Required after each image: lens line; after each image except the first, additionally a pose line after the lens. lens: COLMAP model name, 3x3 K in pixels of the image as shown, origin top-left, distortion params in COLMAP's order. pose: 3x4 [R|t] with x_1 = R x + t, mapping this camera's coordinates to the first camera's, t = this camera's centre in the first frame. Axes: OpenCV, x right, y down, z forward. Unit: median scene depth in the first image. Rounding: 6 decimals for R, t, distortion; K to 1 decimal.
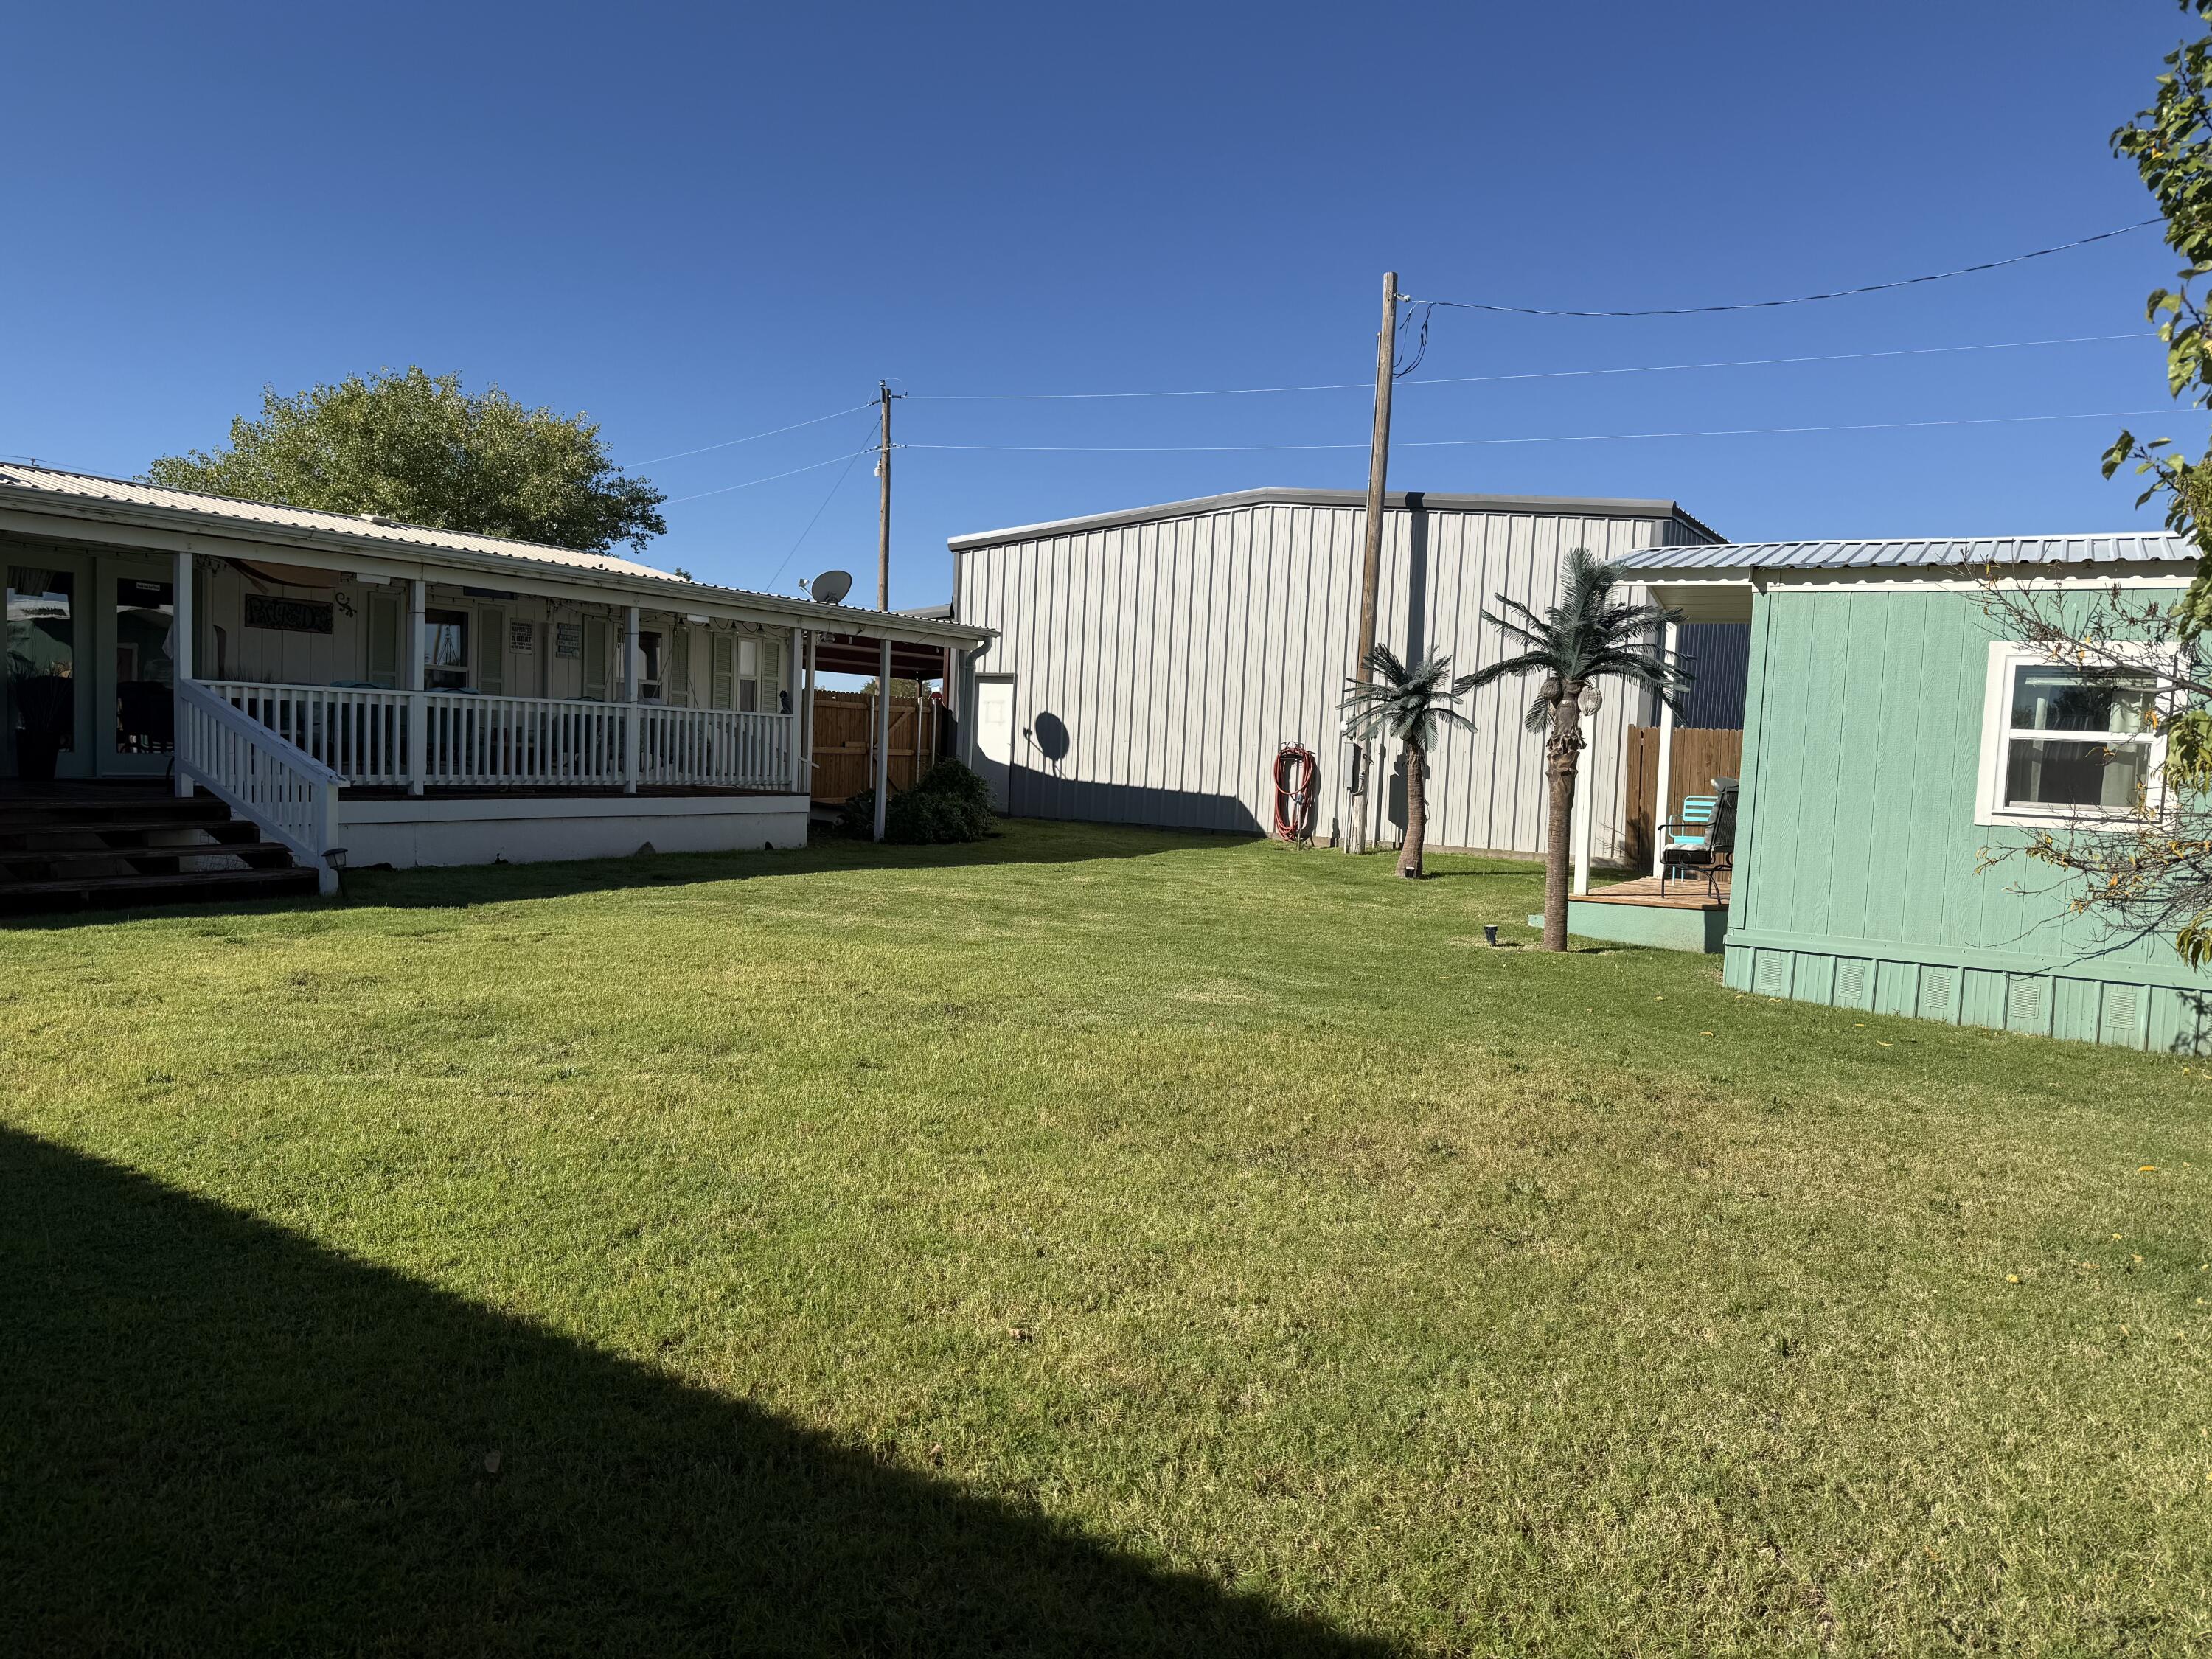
lens RADIAL K [[1552.8, 0, 1106.0], [0, 1552.8, 829.5], [0, 0, 1]] dist [-0.001985, -0.106934]
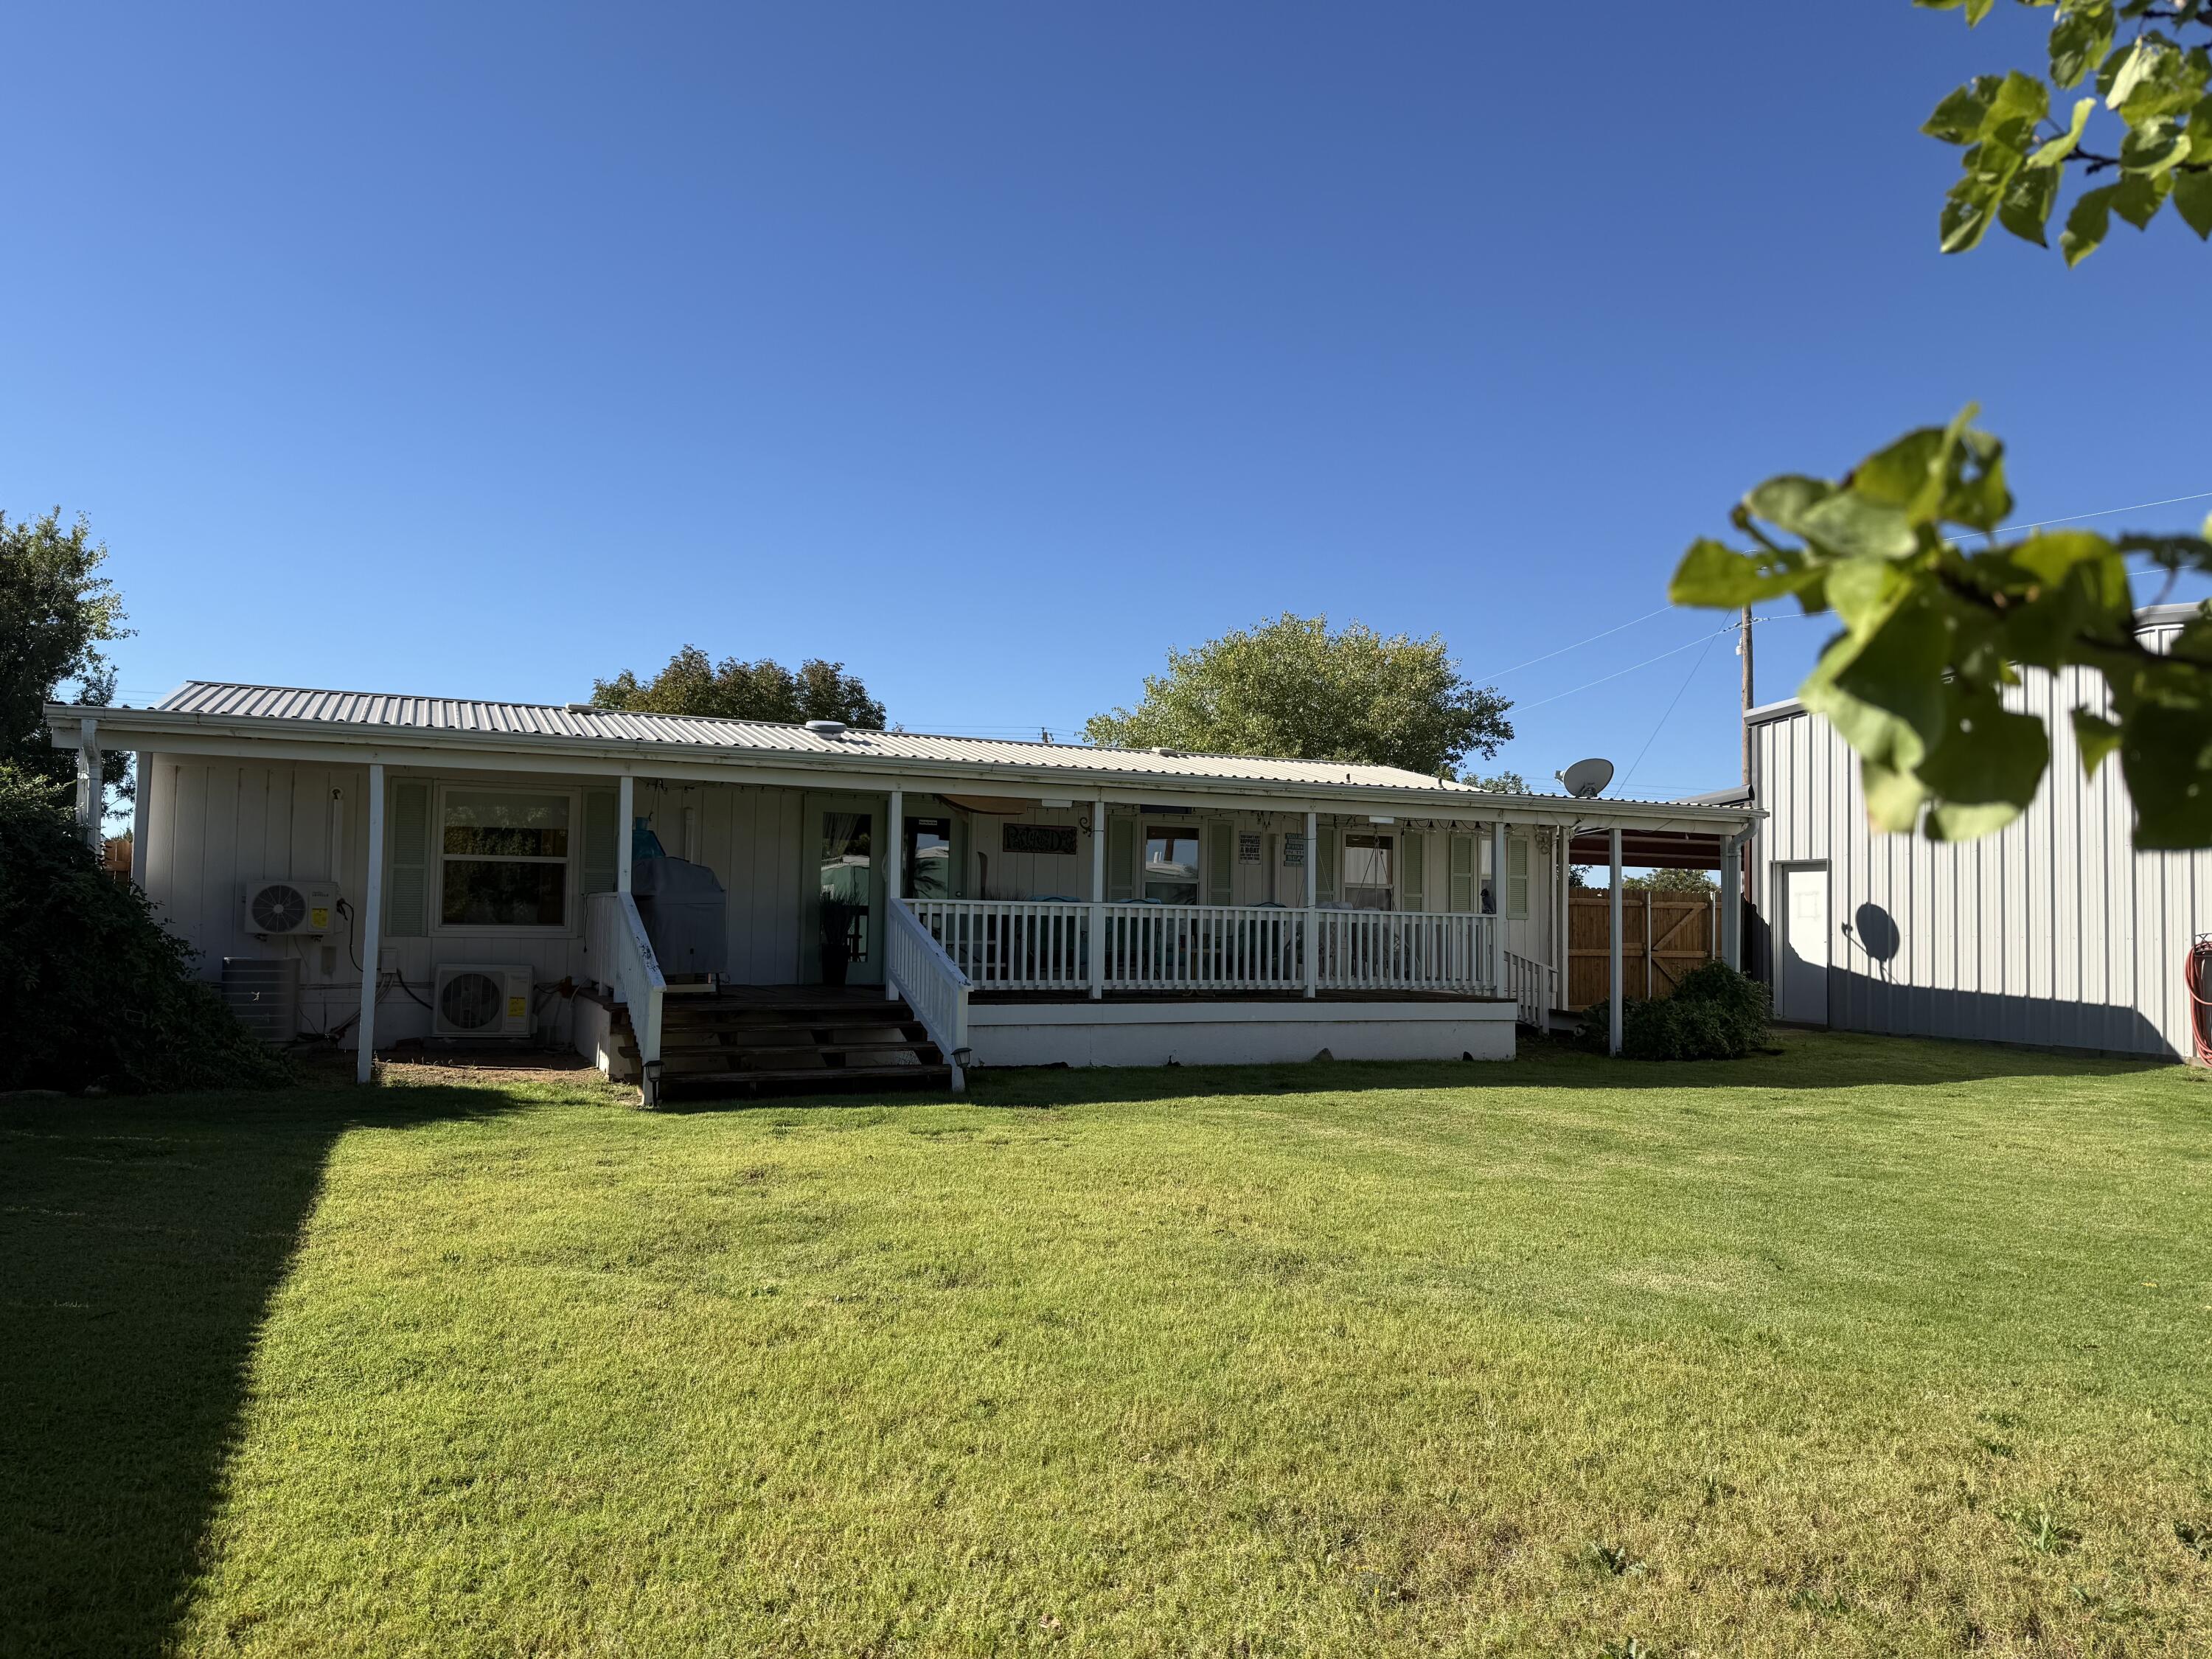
lens RADIAL K [[1493.1, 0, 1102.6], [0, 1493.1, 775.5], [0, 0, 1]] dist [0.072771, -0.105179]
pose [[0.791936, -0.086618, -0.604429, 0.154920], [-0.017143, 0.986343, -0.163809, -0.003989], [0.610363, 0.140088, 0.779636, 0.127576]]
